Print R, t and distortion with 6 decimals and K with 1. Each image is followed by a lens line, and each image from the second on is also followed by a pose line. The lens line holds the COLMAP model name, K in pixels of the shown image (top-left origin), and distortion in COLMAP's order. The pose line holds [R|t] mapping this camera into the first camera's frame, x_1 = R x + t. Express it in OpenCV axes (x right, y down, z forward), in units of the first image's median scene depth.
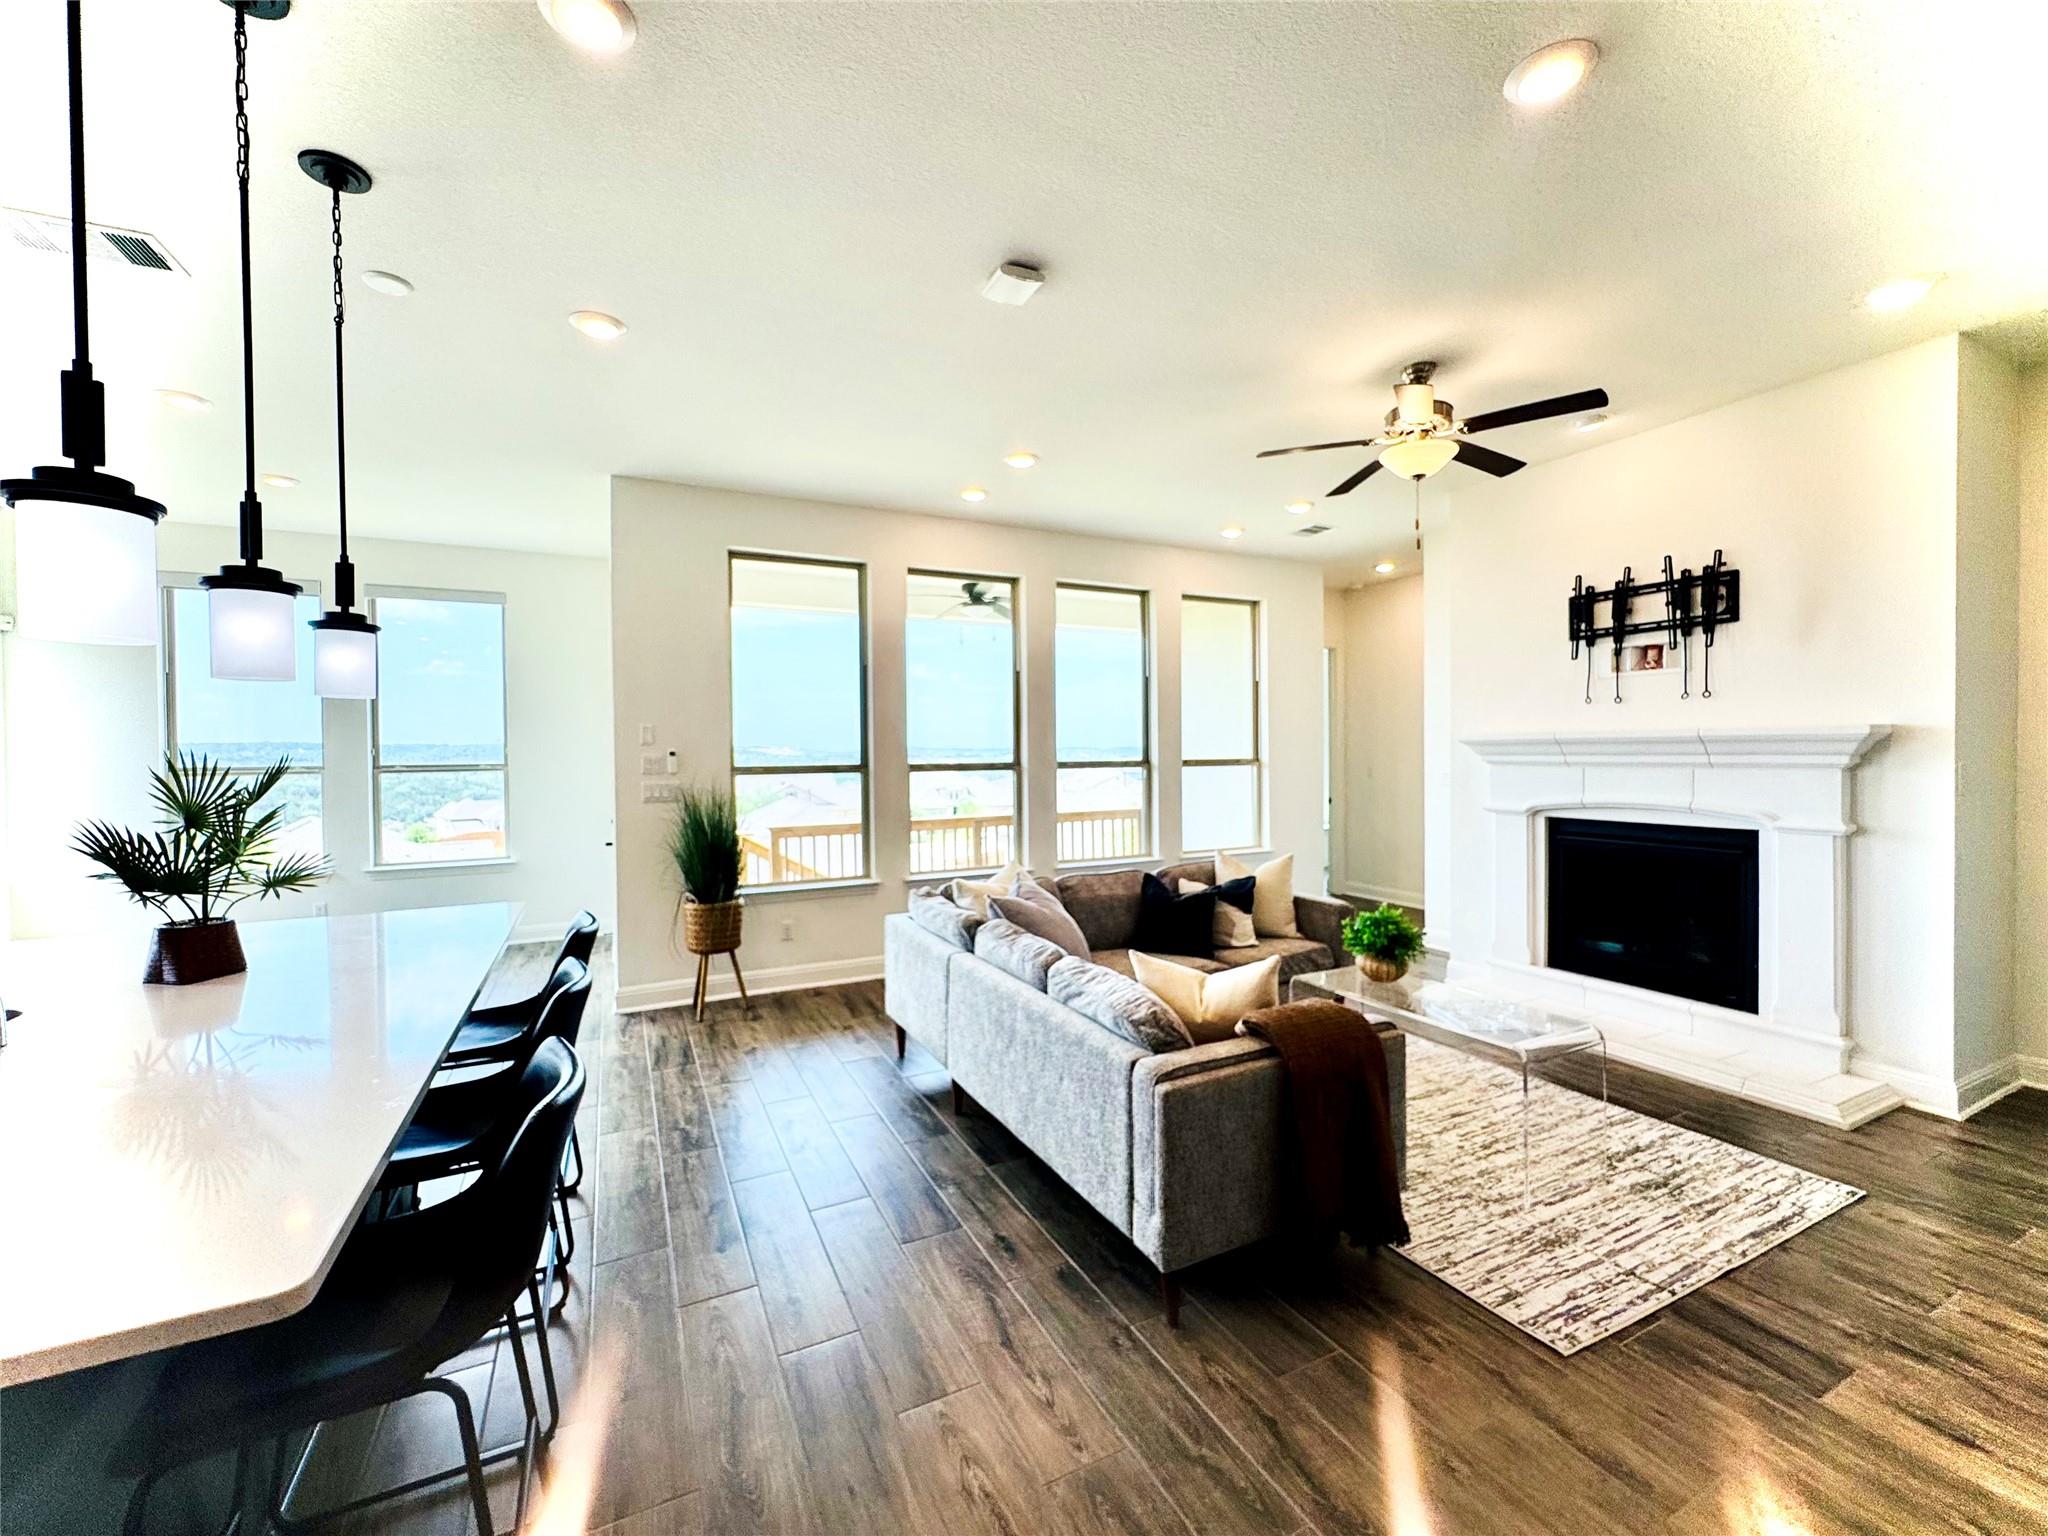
lens RADIAL K [[823.7, 0, 1031.8], [0, 823.7, 764.7], [0, 0, 1]] dist [0.000063, -0.000114]
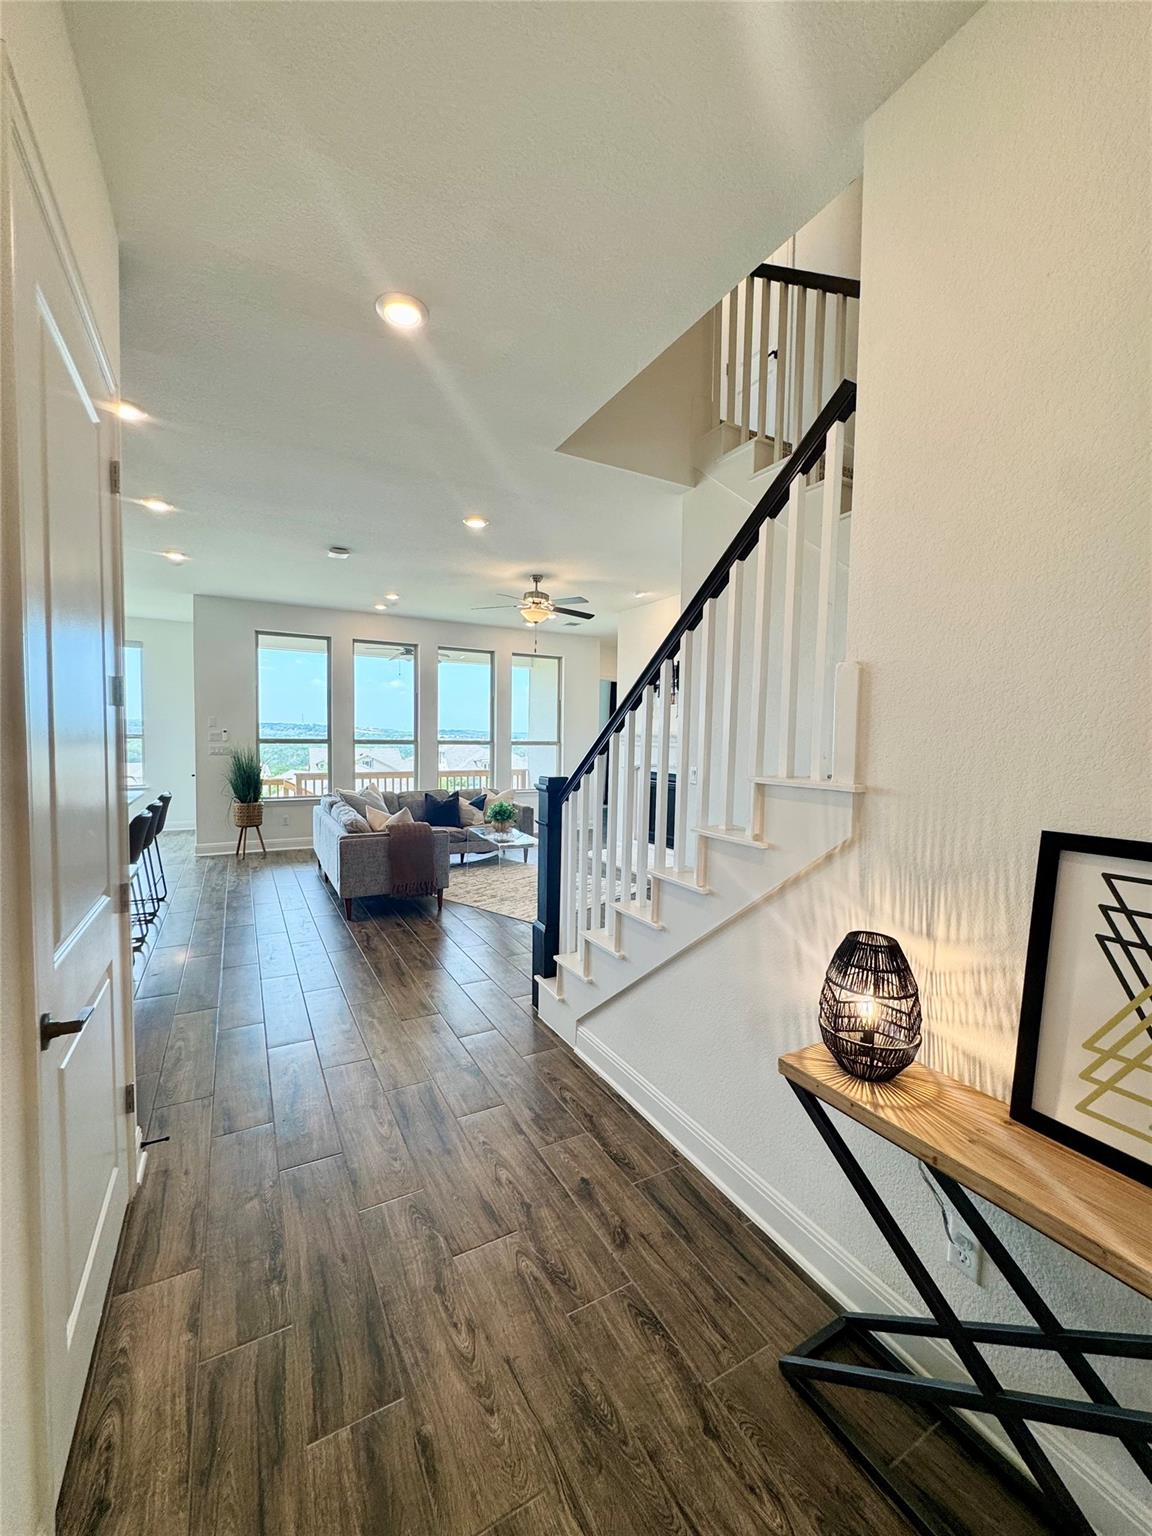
lens RADIAL K [[617.8, 0, 589.2], [0, 617.8, 768.4], [0, 0, 1]] dist [0.000063, -0.000114]
pose [[0.998825, 0.023353, 0.042458, 0.412404], [-0.024975, 0.998963, 0.038077, -0.003305], [-0.041524, -0.039093, 0.998372, -0.584519]]
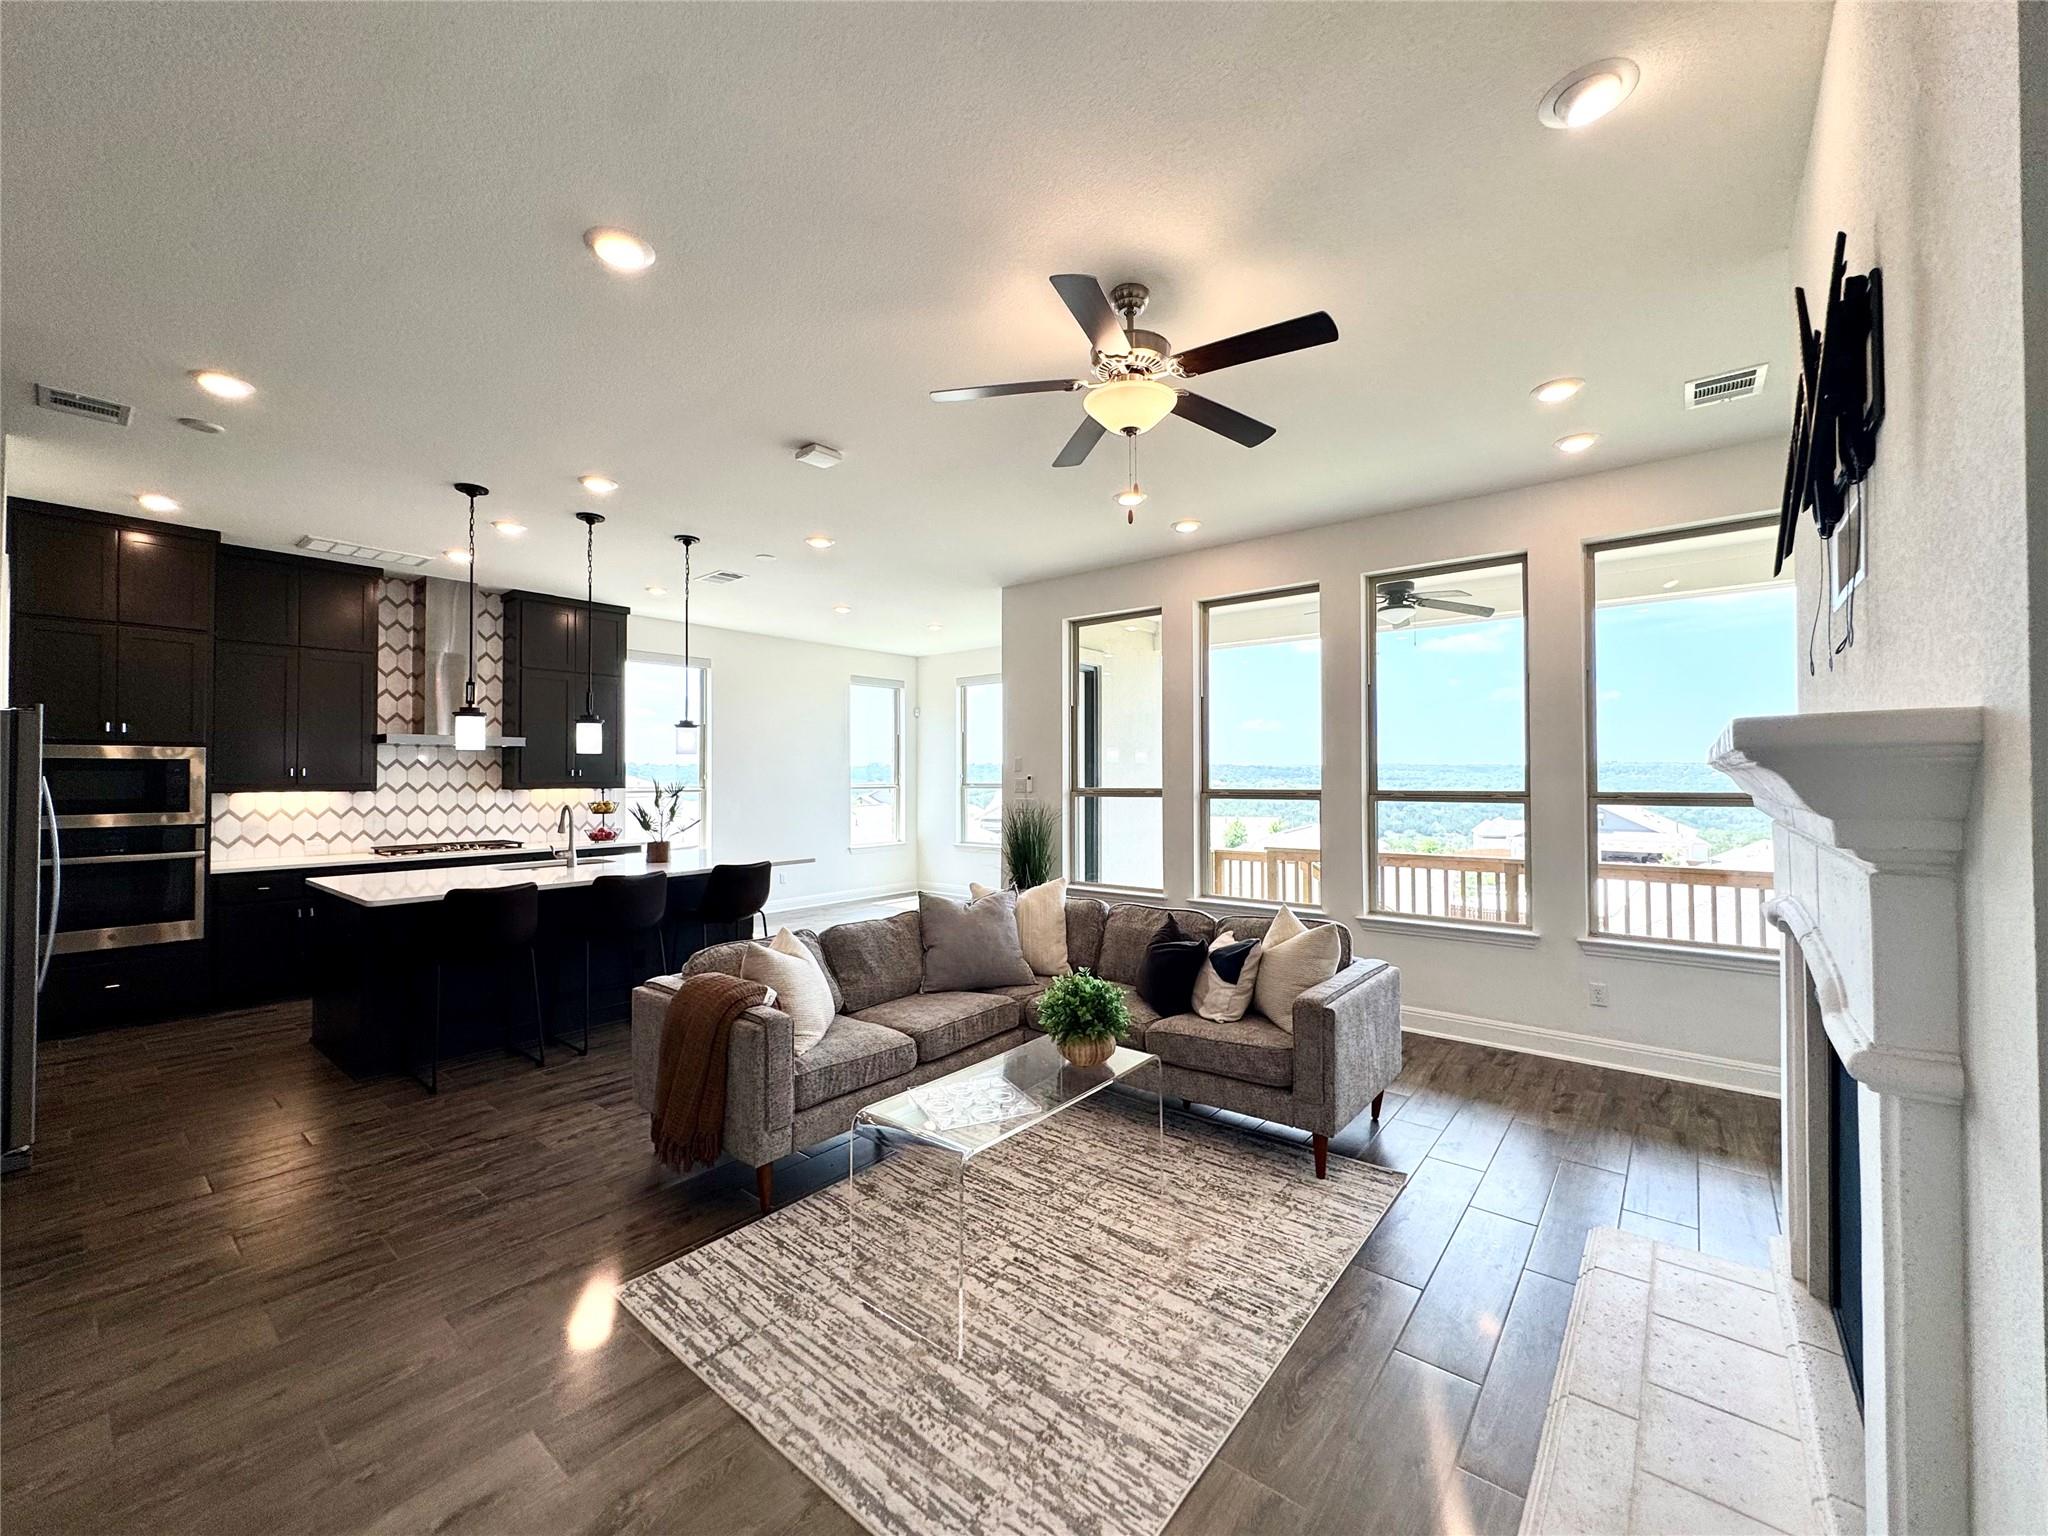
lens RADIAL K [[823.7, 0, 1031.8], [0, 823.7, 764.7], [0, 0, 1]] dist [0.000063, -0.000114]
pose [[0.405522, -0.006336, -0.914063, 0.857256], [-0.018681, 0.999710, -0.015217, -0.015241], [0.913894, 0.023247, 0.405286, 0.455680]]
